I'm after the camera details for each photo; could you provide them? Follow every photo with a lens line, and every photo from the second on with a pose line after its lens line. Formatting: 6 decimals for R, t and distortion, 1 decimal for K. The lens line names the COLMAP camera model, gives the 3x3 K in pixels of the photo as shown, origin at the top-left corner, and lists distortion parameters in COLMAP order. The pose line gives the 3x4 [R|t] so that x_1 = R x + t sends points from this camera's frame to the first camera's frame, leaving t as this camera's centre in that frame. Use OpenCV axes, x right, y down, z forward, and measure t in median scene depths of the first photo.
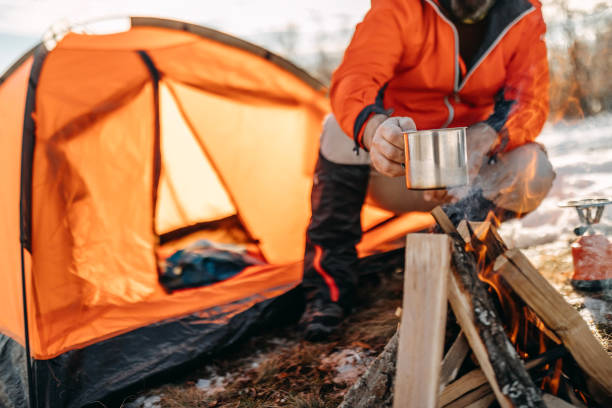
lens RADIAL K [[638.5, 0, 320.2], [0, 638.5, 207.1], [0, 0, 1]] dist [-0.014933, 0.000000]
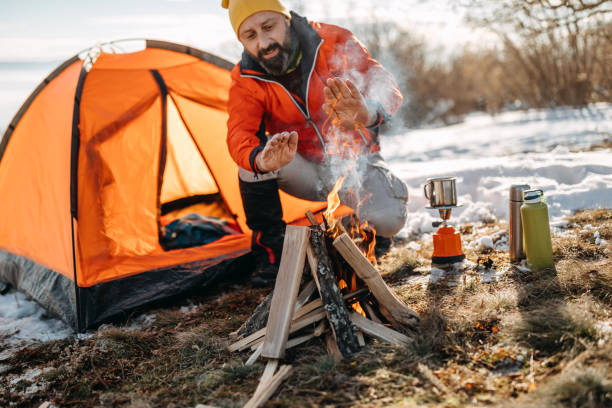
lens RADIAL K [[638.5, 0, 322.8], [0, 638.5, 194.8], [0, 0, 1]] dist [-0.014933, 0.000000]
pose [[0.998591, 0.052821, -0.005029, 0.133080], [-0.052641, 0.998132, 0.031002, -0.061345], [0.006657, -0.030693, 0.999507, -0.489475]]
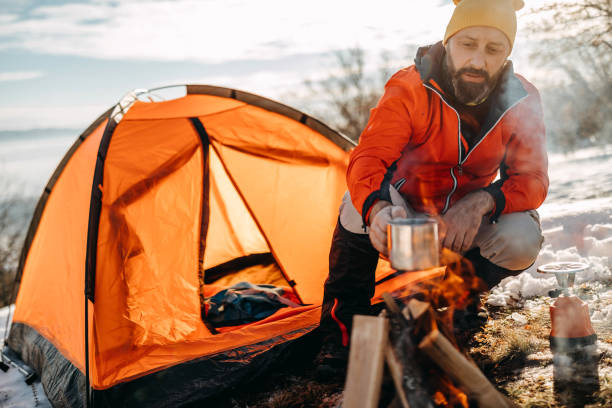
lens RADIAL K [[638.5, 0, 311.0], [0, 638.5, 199.7], [0, 0, 1]] dist [-0.014933, 0.000000]
pose [[0.991918, 0.006917, -0.126690, 0.113416], [-0.011522, 0.999298, -0.035648, -0.079647], [0.126355, 0.036820, 0.991302, -0.175494]]
